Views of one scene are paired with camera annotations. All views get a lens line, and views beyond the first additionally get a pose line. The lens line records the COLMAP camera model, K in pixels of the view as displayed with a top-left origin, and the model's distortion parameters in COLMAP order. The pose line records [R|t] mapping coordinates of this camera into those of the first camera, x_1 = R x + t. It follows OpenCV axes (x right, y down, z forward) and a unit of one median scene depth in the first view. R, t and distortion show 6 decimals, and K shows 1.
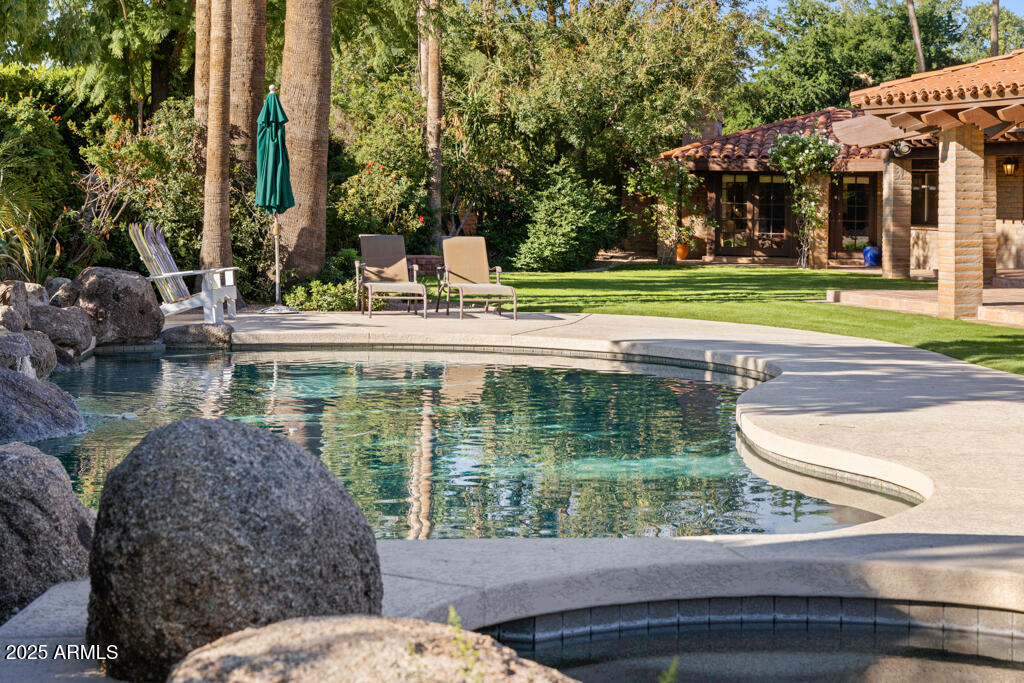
lens RADIAL K [[1915.2, 0, 512.0], [0, 1915.2, 341.5], [0, 0, 1]] dist [0.003433, -0.027258]
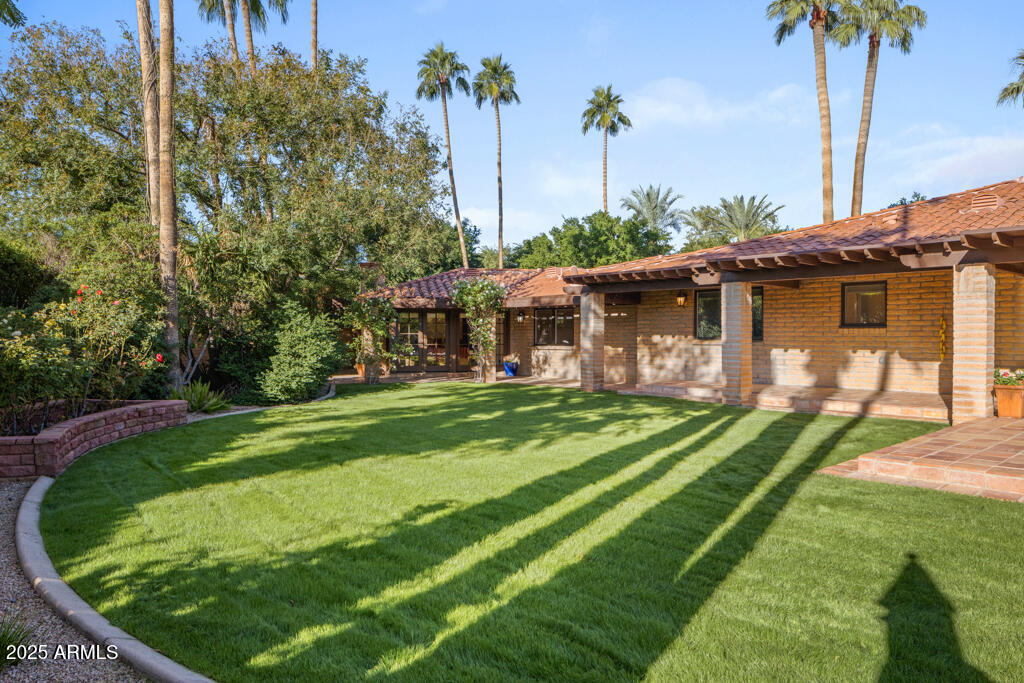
lens RADIAL K [[716.4, 0, 512.0], [0, 716.4, 341.5], [0, 0, 1]] dist [-0.003413, -0.002256]
pose [[0.908794, -0.023075, 0.416606, -0.034271], [0.048936, 0.997473, -0.051501, -0.043988], [-0.414365, 0.067191, 0.907627, 0.611263]]
